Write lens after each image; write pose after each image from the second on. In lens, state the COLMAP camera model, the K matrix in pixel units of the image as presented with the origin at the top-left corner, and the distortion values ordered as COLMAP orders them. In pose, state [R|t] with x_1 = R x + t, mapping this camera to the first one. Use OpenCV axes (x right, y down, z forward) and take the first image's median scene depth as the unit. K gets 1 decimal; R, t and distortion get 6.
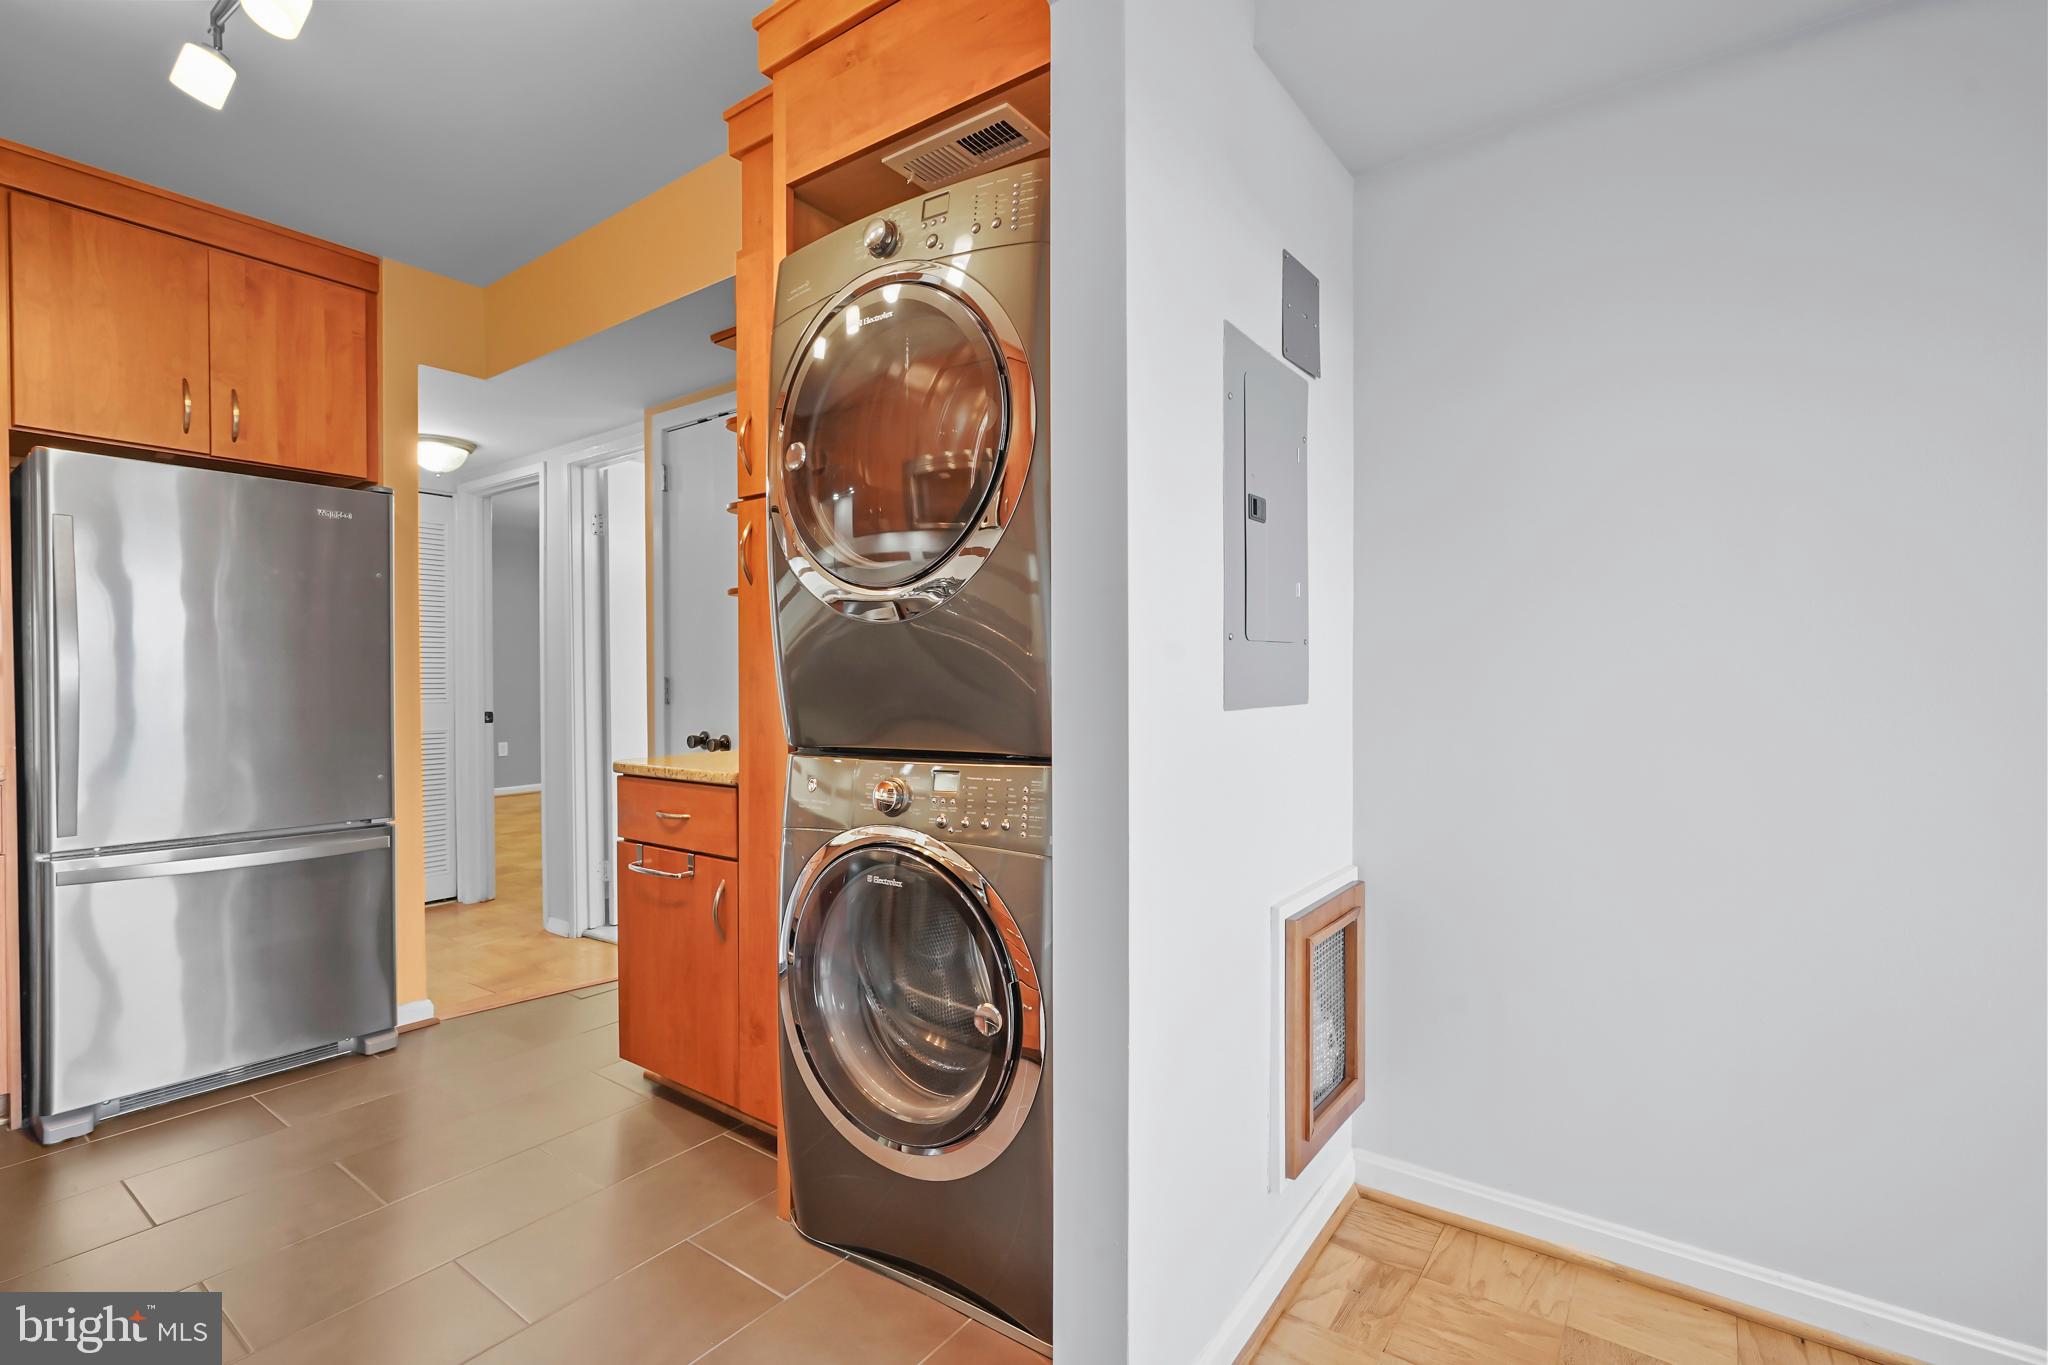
lens RADIAL K [[925.2, 0, 1019.1], [0, 925.2, 688.0], [0, 0, 1]] dist [-0.001612, 0.000649]
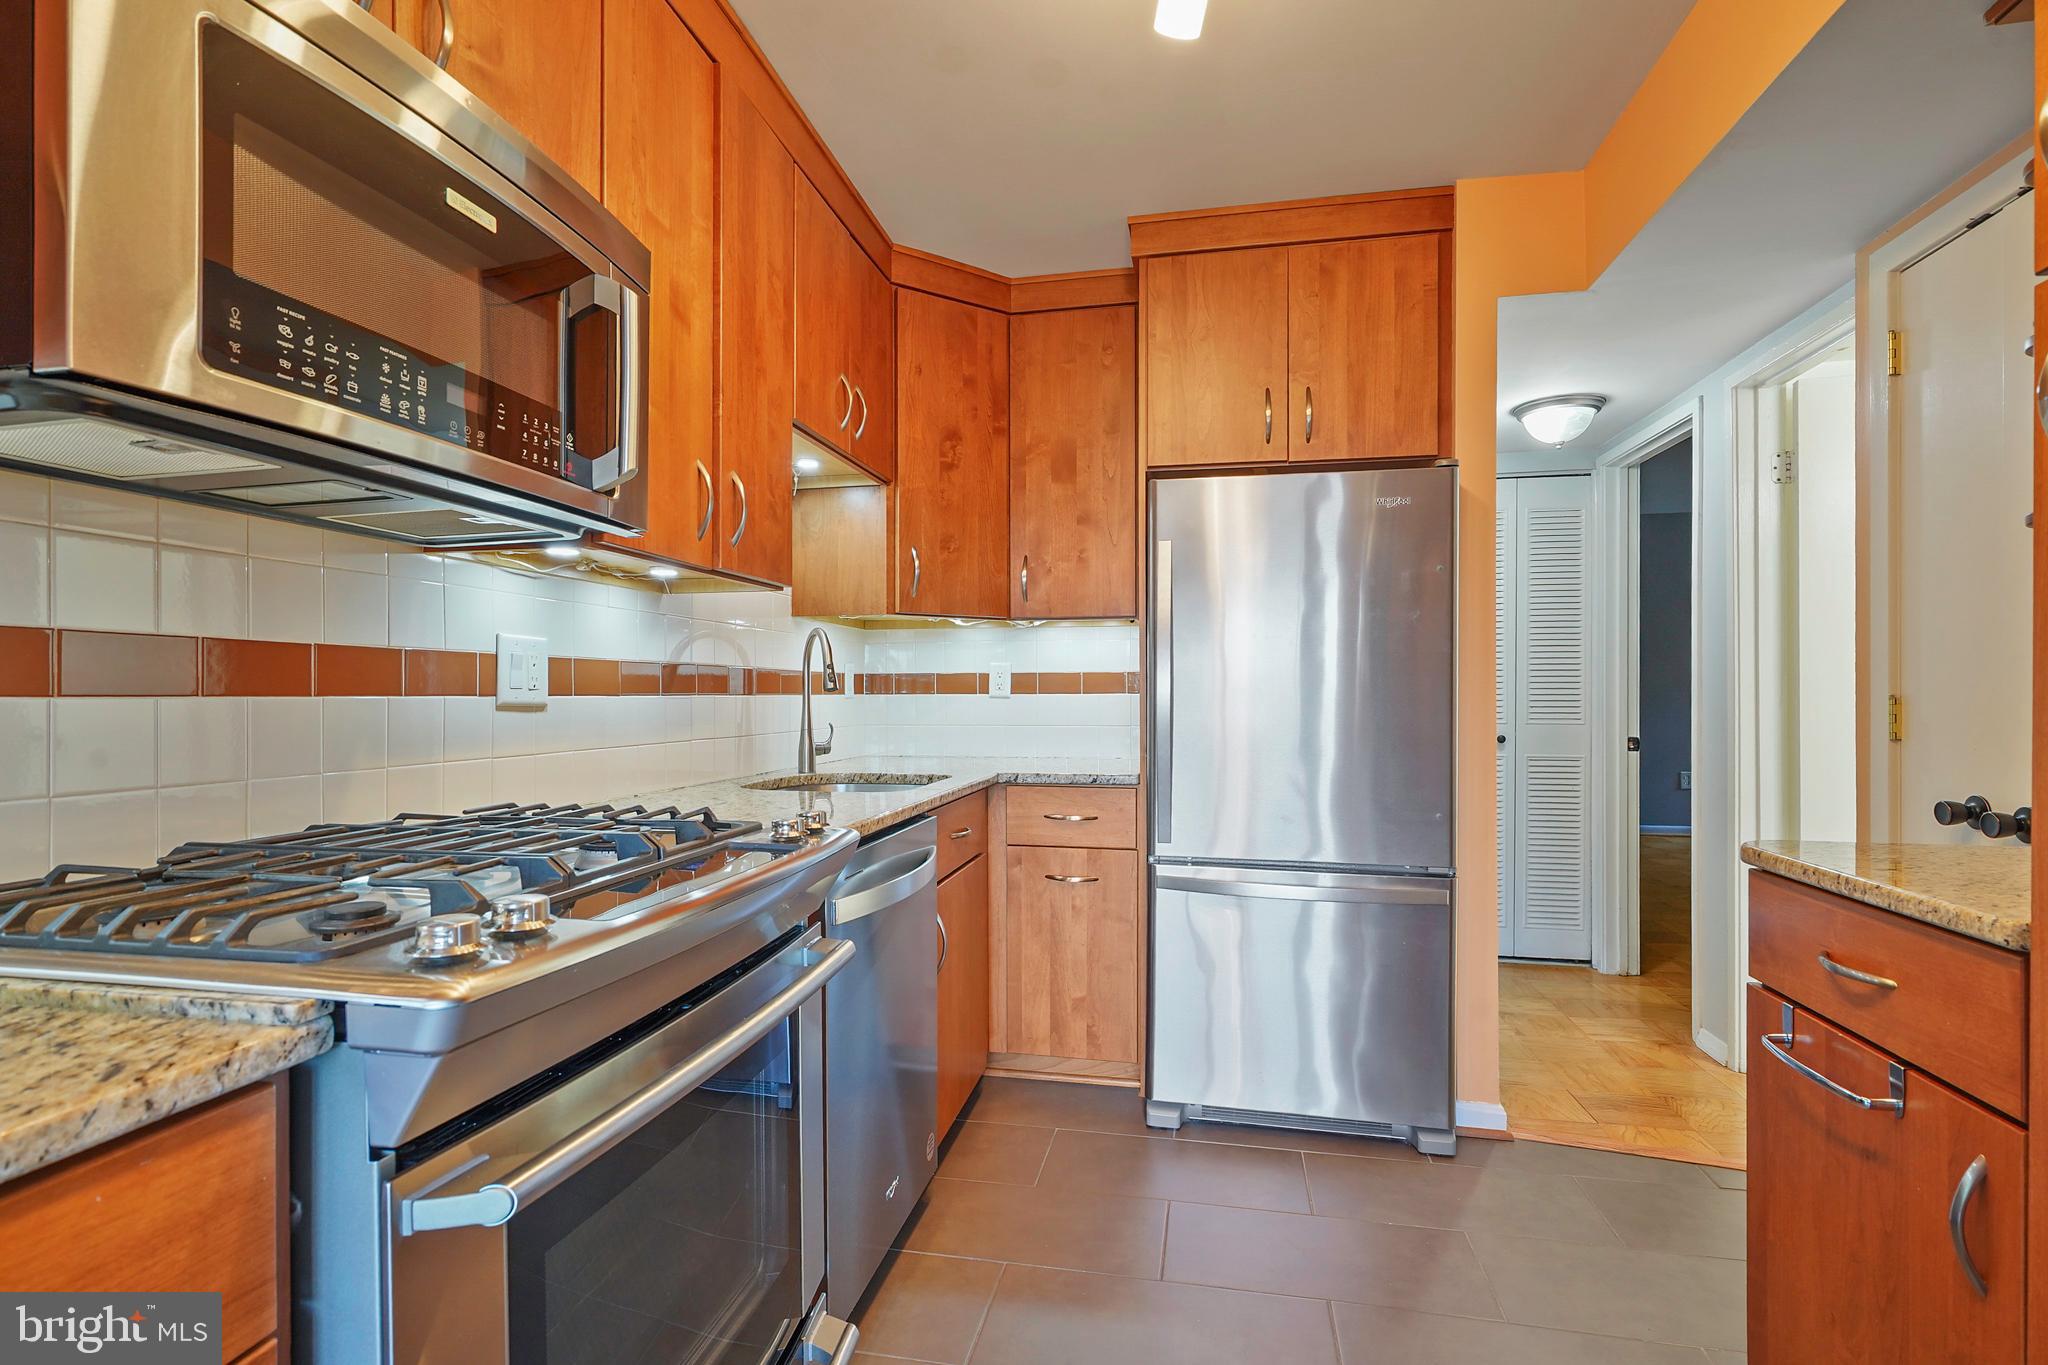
lens RADIAL K [[958.7, 0, 1024.4], [0, 958.7, 695.0], [0, 0, 1]] dist [-0.003151, 0.001052]
pose [[0.417034, 0.004863, -0.908878, -0.076306], [-0.014196, 0.999899, -0.001164, -0.004572], [0.908780, 0.013388, 0.417061, 0.309345]]
